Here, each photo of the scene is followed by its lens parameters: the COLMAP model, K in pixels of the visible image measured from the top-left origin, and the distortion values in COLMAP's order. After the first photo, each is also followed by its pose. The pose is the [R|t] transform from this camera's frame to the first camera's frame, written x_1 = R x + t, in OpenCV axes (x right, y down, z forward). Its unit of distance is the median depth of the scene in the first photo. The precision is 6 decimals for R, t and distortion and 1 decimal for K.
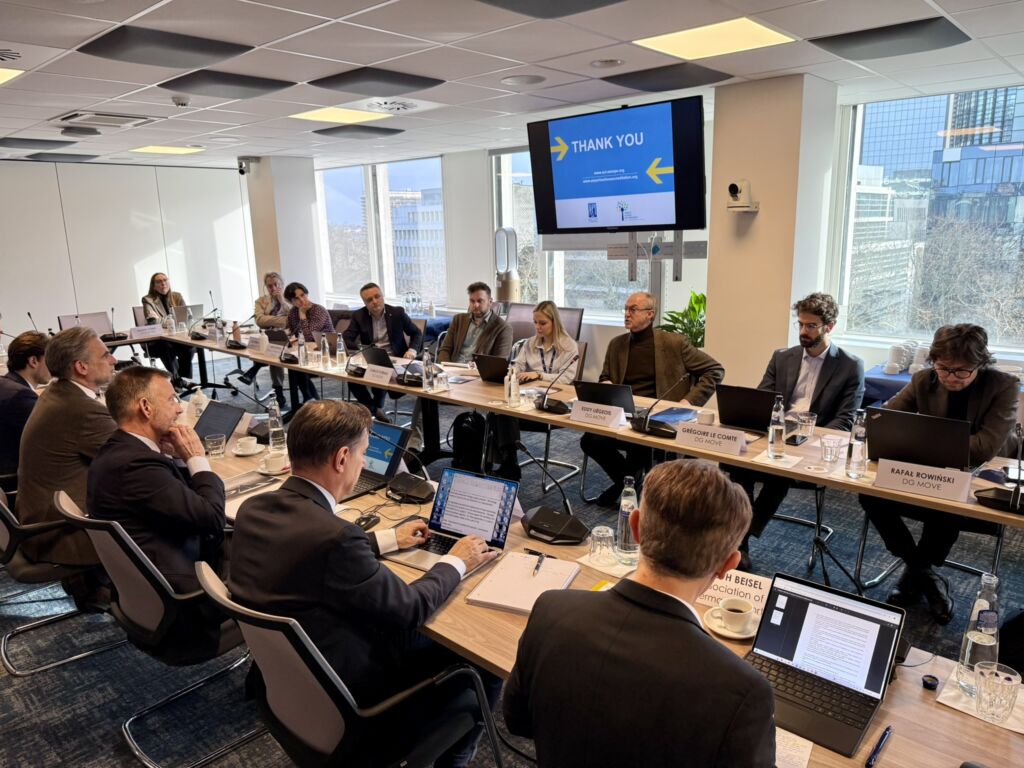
lens RADIAL K [[713.4, 0, 508.6], [0, 713.4, 382.2], [0, 0, 1]] dist [0.051409, -0.042808]
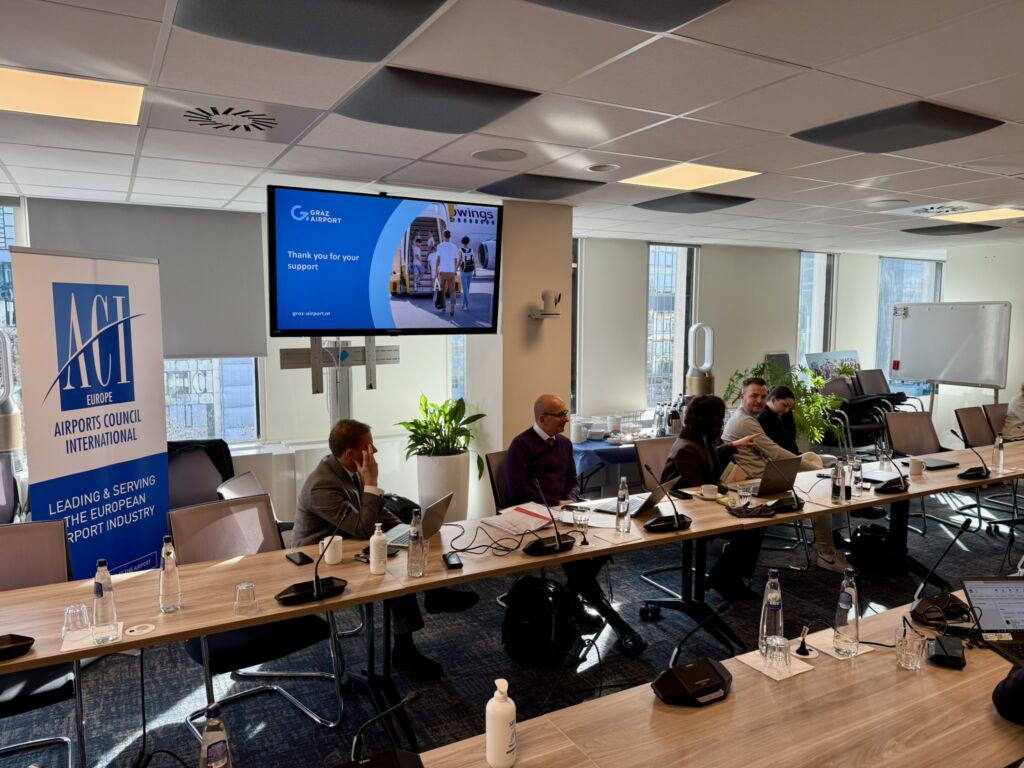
lens RADIAL K [[745.1, 0, 513.9], [0, 745.1, 354.4], [0, 0, 1]] dist [0.051515, -0.049074]
pose [[0.304828, -0.020427, 0.952188, -0.637187], [0.194840, 0.979963, -0.041352, -0.122240], [-0.932265, 0.198129, 0.302700, 0.603082]]
